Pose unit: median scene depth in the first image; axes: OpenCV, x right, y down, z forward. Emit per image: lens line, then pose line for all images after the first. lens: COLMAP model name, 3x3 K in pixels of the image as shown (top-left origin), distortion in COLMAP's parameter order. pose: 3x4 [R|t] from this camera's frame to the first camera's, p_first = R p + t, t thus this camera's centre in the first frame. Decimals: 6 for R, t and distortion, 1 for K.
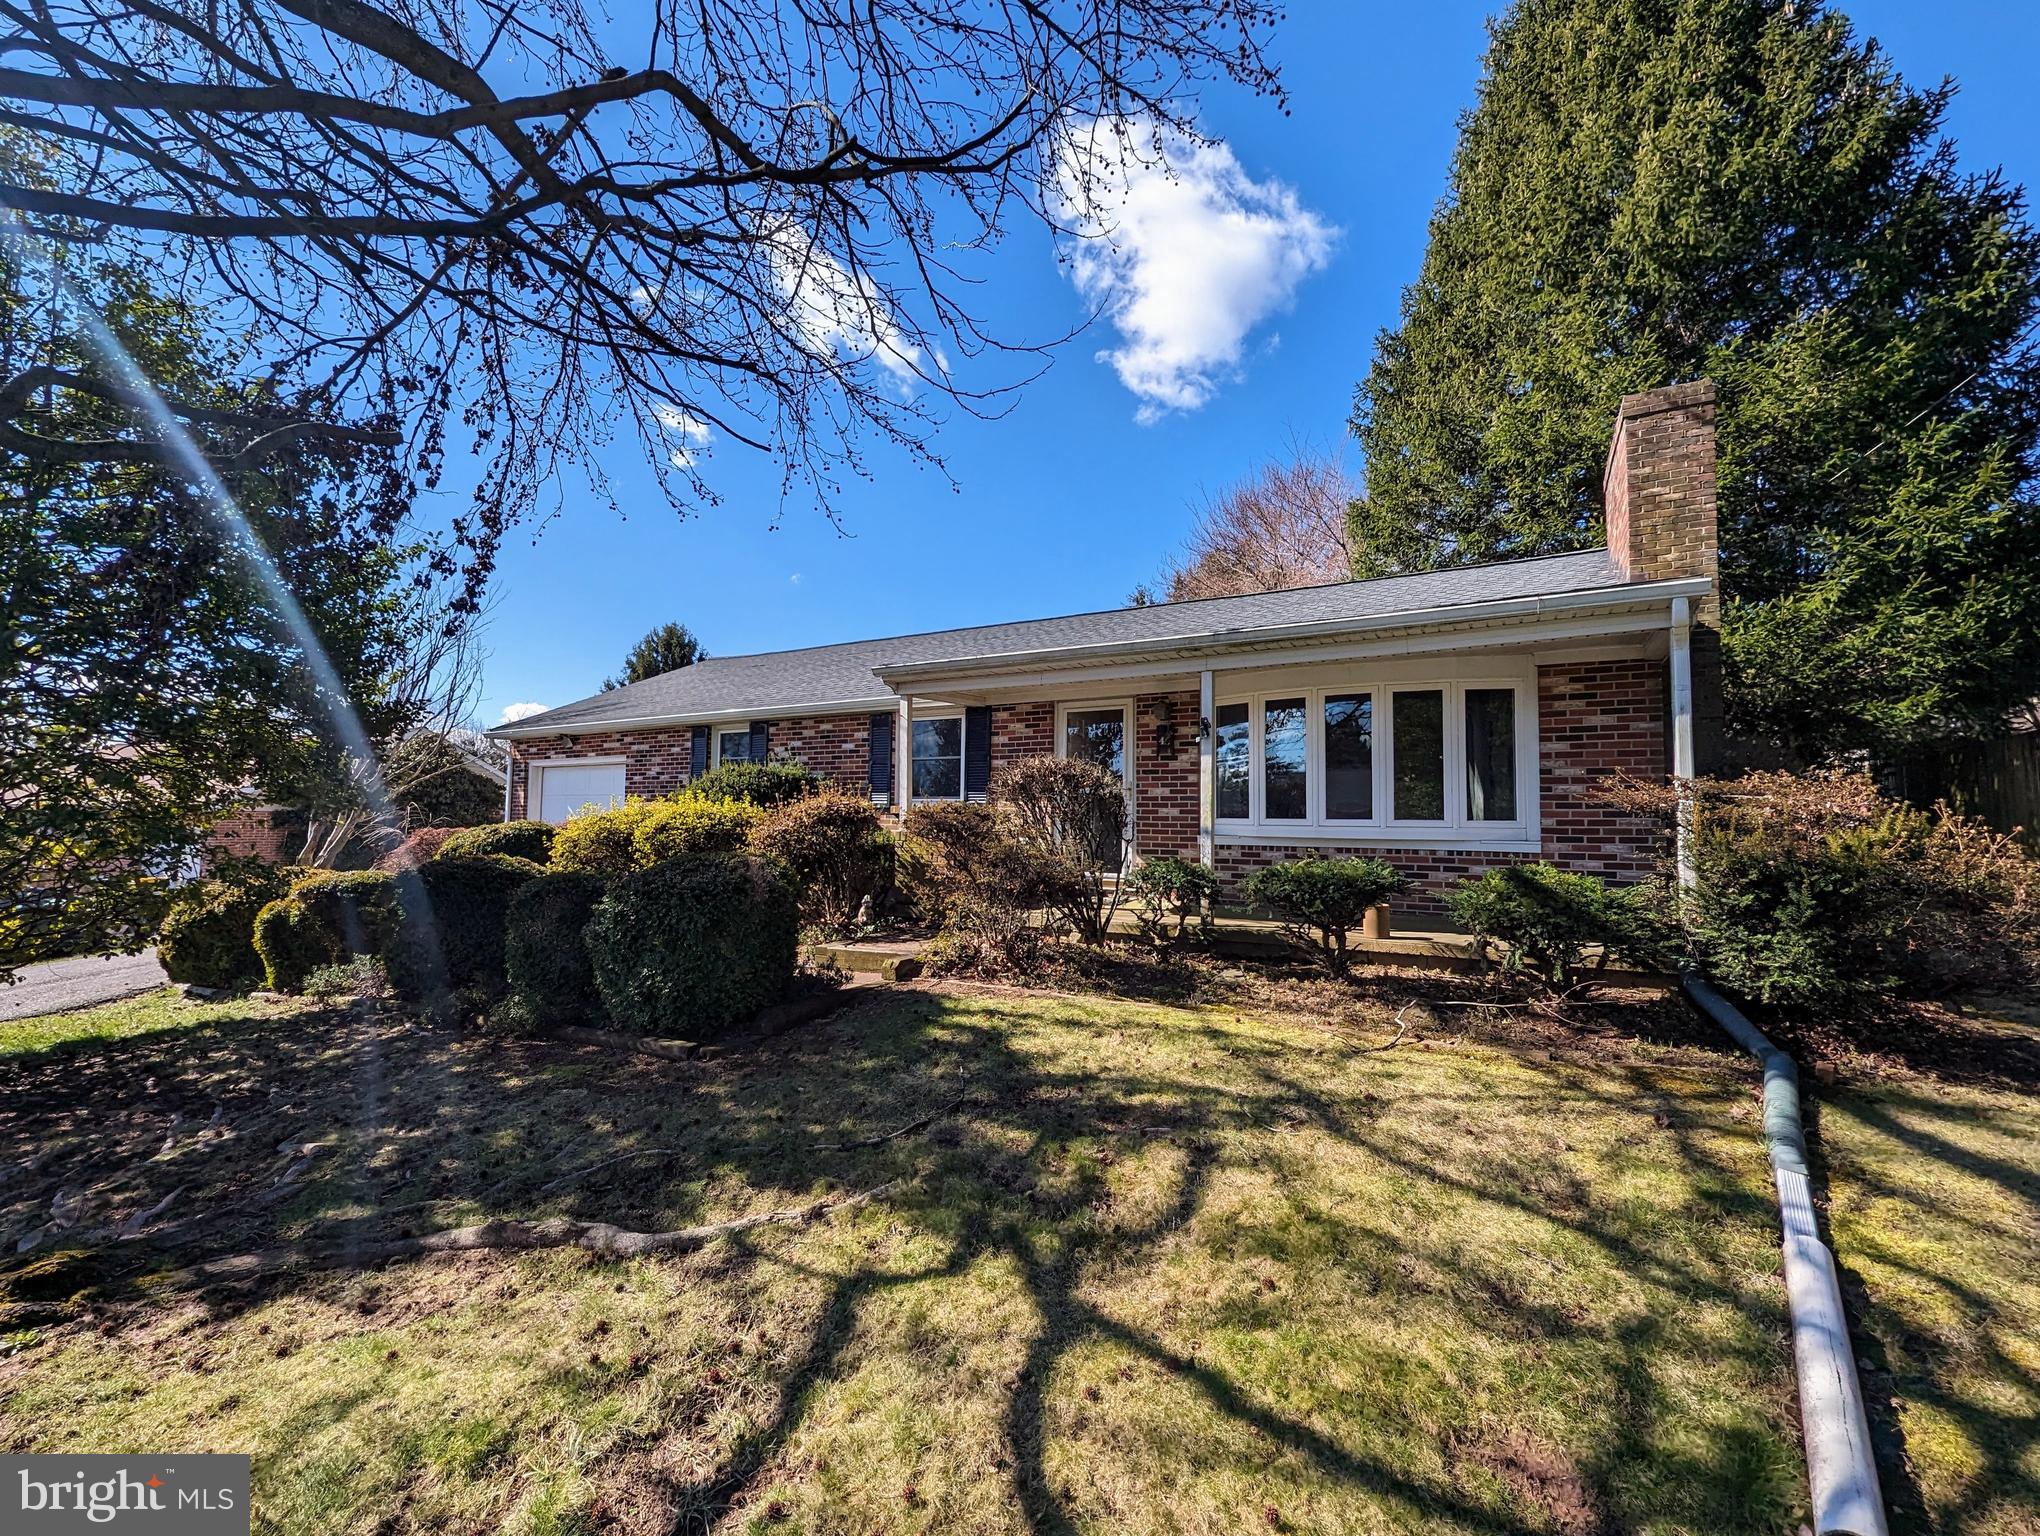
lens RADIAL K [[833.6, 0, 1018.8], [0, 833.6, 773.6], [0, 0, 1]] dist [0.000974, -0.000577]
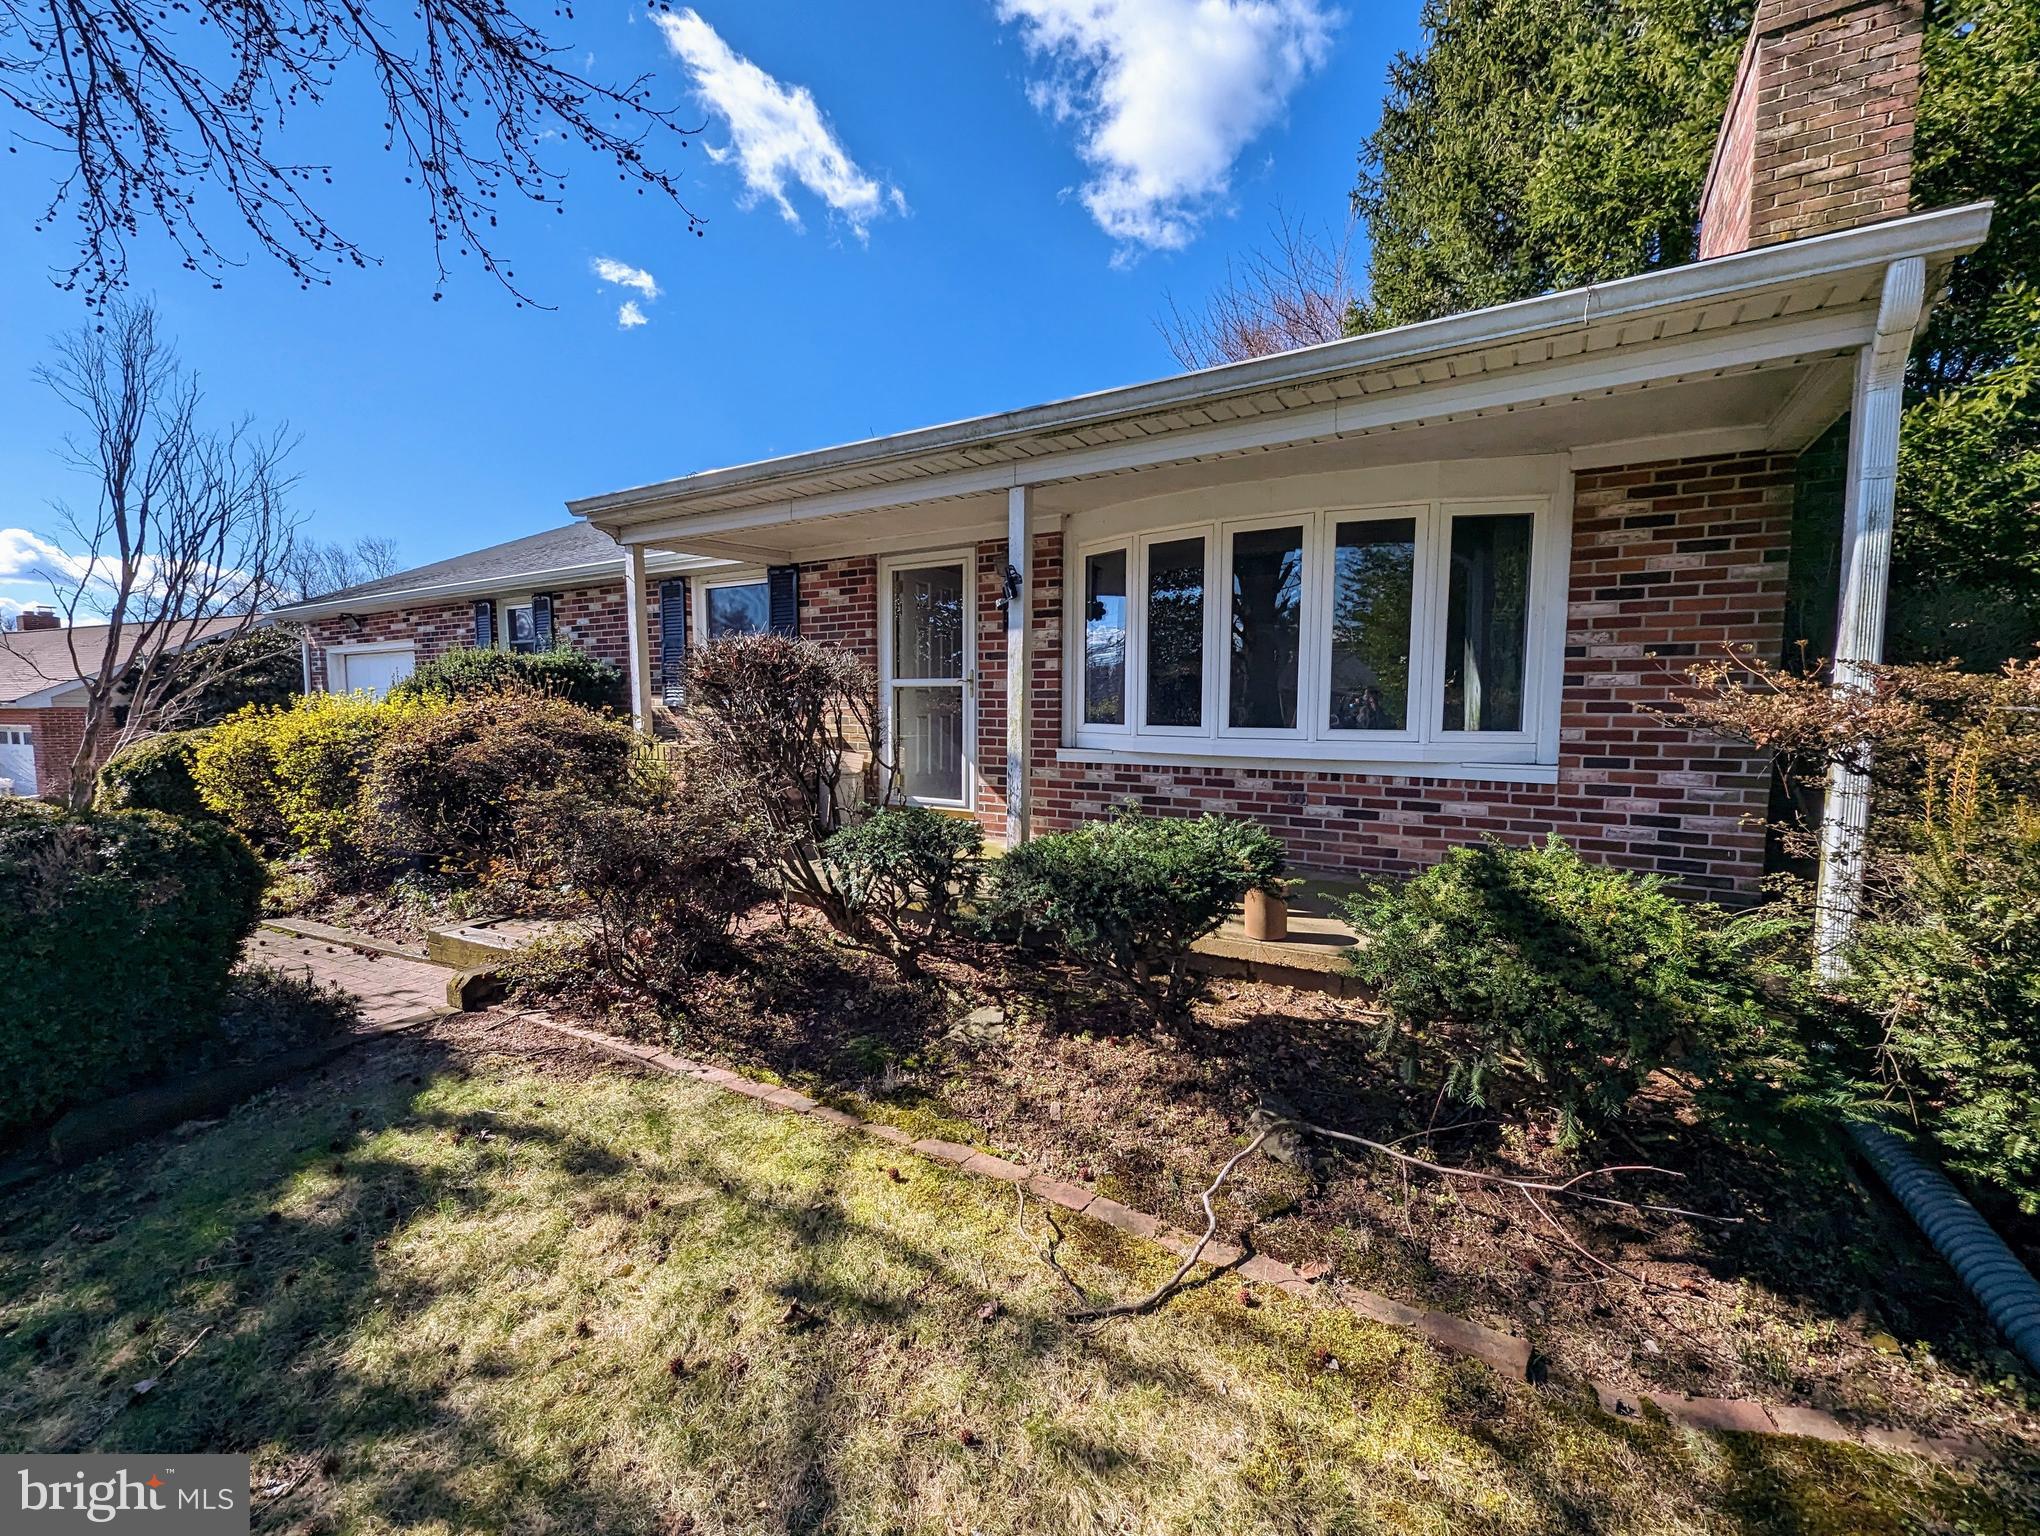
lens RADIAL K [[833.6, 0, 1021.3], [0, 833.6, 764.9], [0, 0, 1]] dist [0.000974, -0.000577]
pose [[0.999808, -0.004921, -0.018977, 0.223693], [0.007322, 0.991672, 0.128581, -0.001529], [0.018186, -0.128696, 0.991517, 0.354550]]
